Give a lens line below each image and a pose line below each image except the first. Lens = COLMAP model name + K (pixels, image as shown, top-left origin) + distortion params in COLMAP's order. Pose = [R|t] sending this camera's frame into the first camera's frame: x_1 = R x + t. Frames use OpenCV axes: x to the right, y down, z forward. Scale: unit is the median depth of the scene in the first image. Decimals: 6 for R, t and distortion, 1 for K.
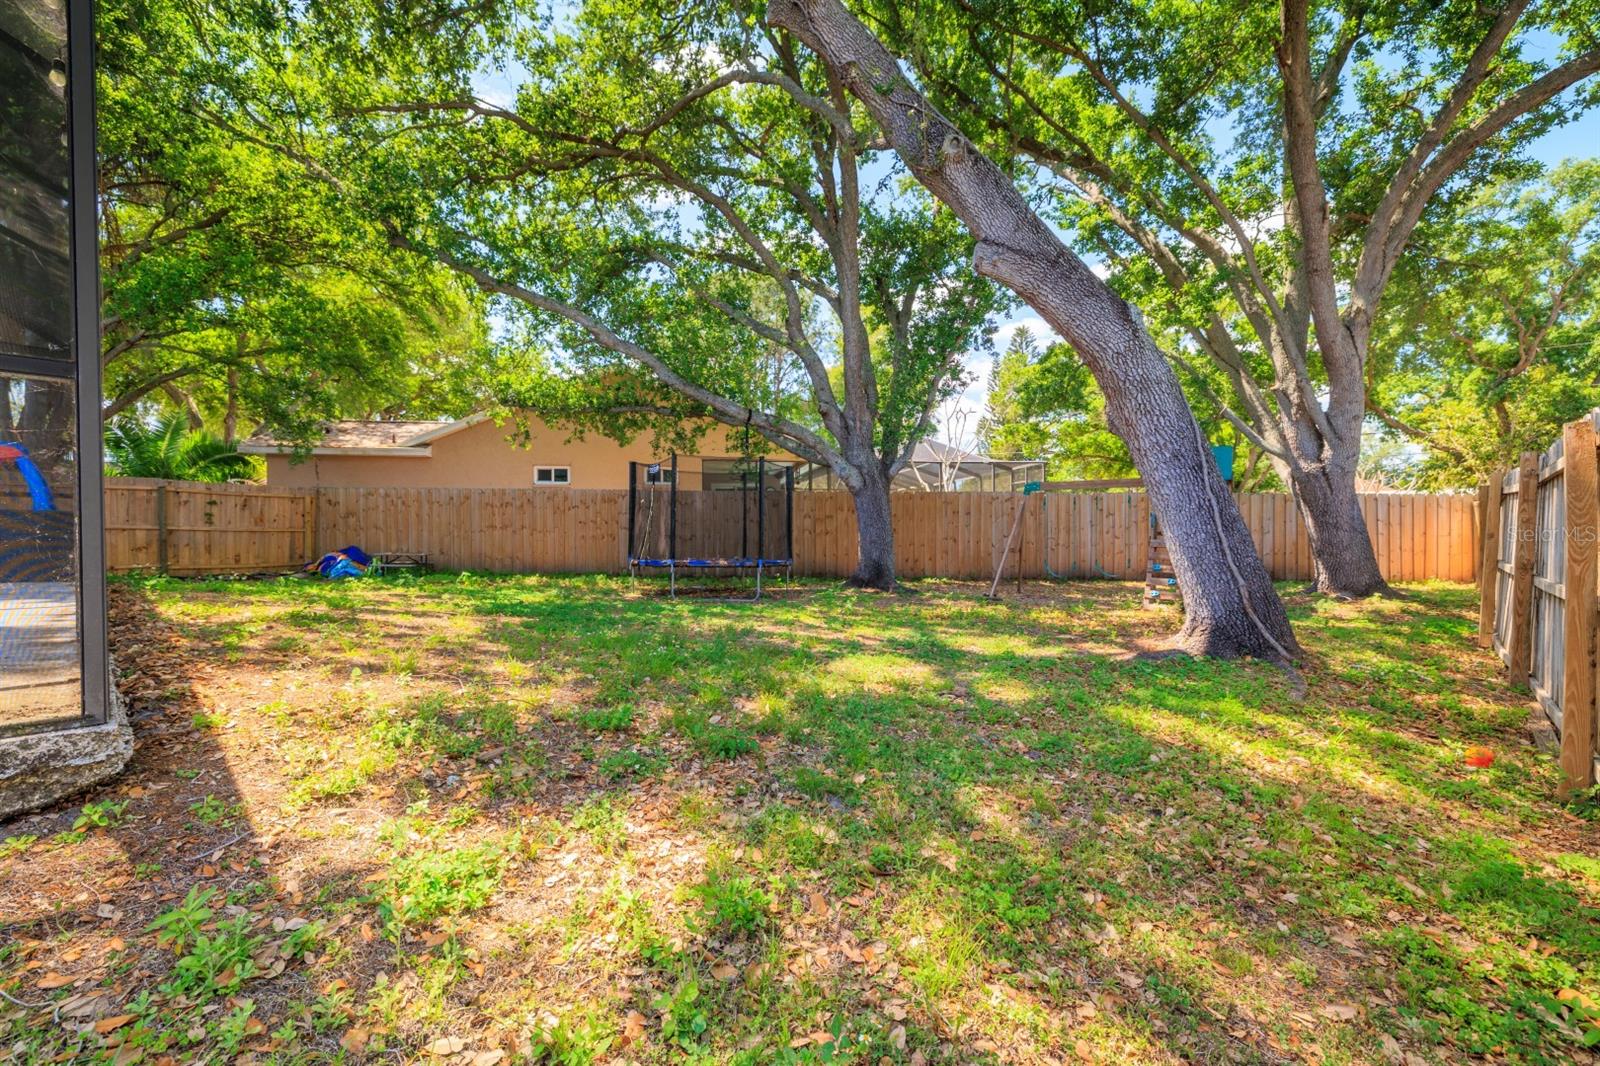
lens RADIAL K [[682.6, 0, 803.3], [0, 682.6, 527.6], [0, 0, 1]] dist [0.001878, 0.000409]
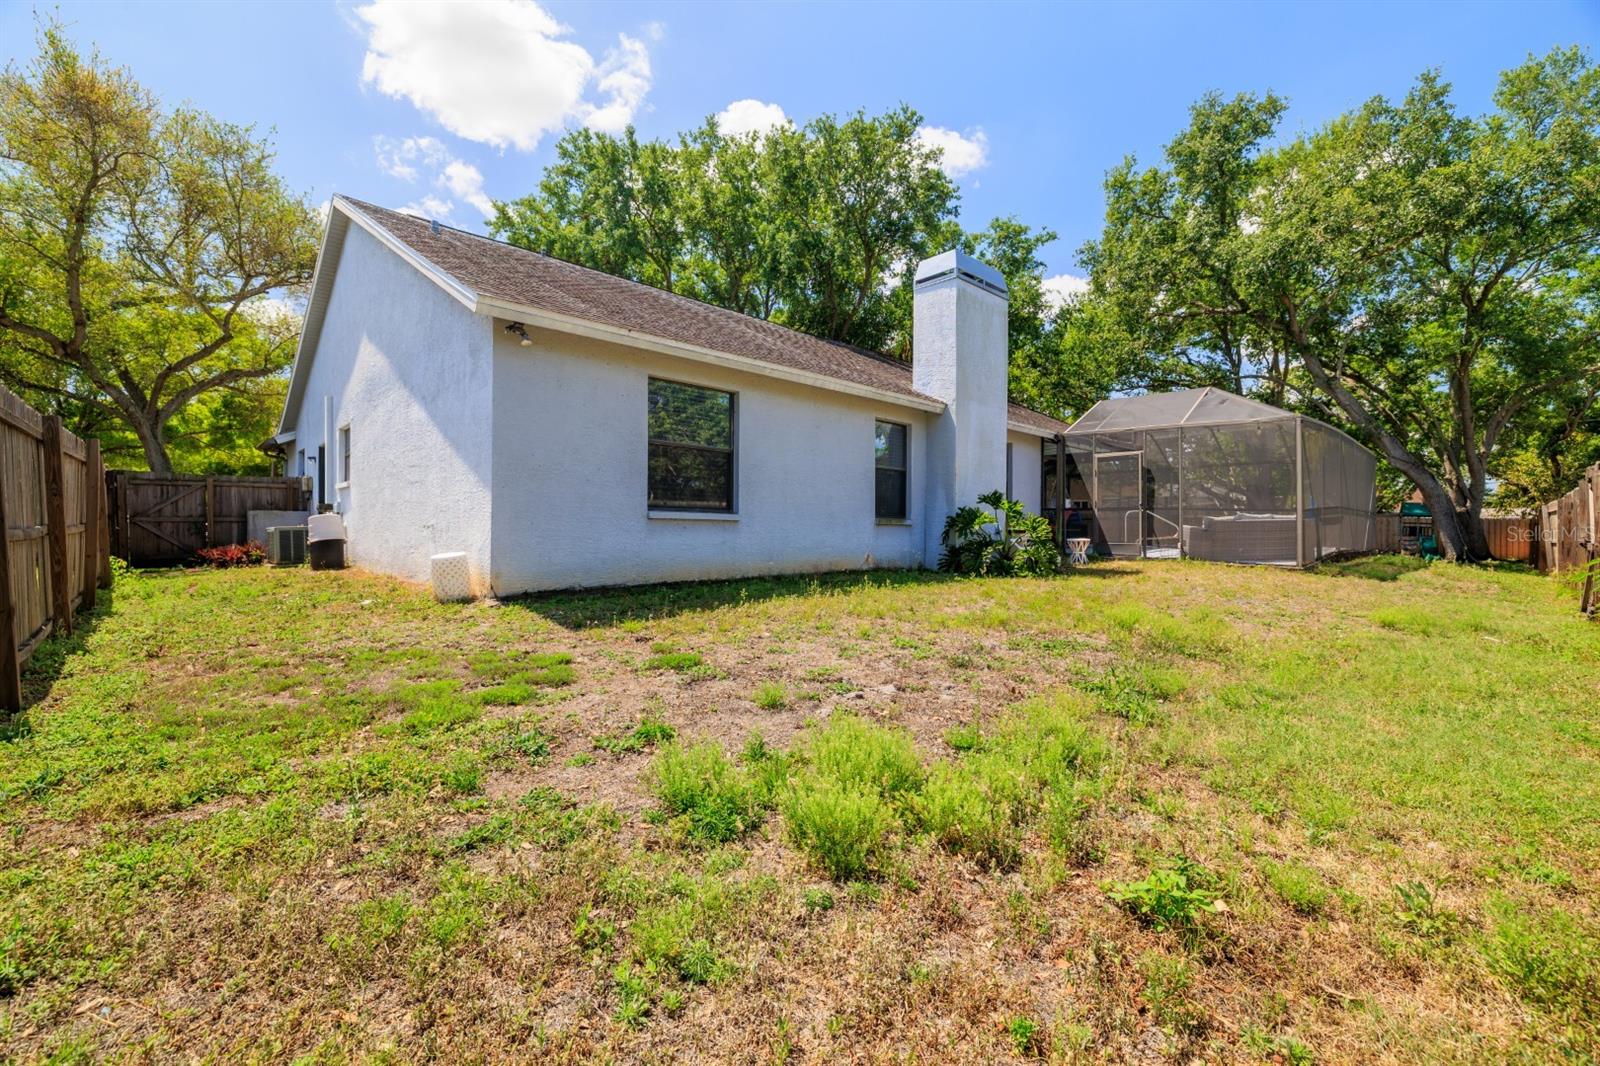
lens RADIAL K [[682.6, 0, 796.7], [0, 682.6, 534.9], [0, 0, 1]] dist [0.001878, 0.000409]
pose [[0.998484, 0.005726, -0.054744, -0.606947], [-0.005803, 0.999982, -0.001245, 0.009017], [0.054736, 0.001561, 0.998500, -0.641381]]
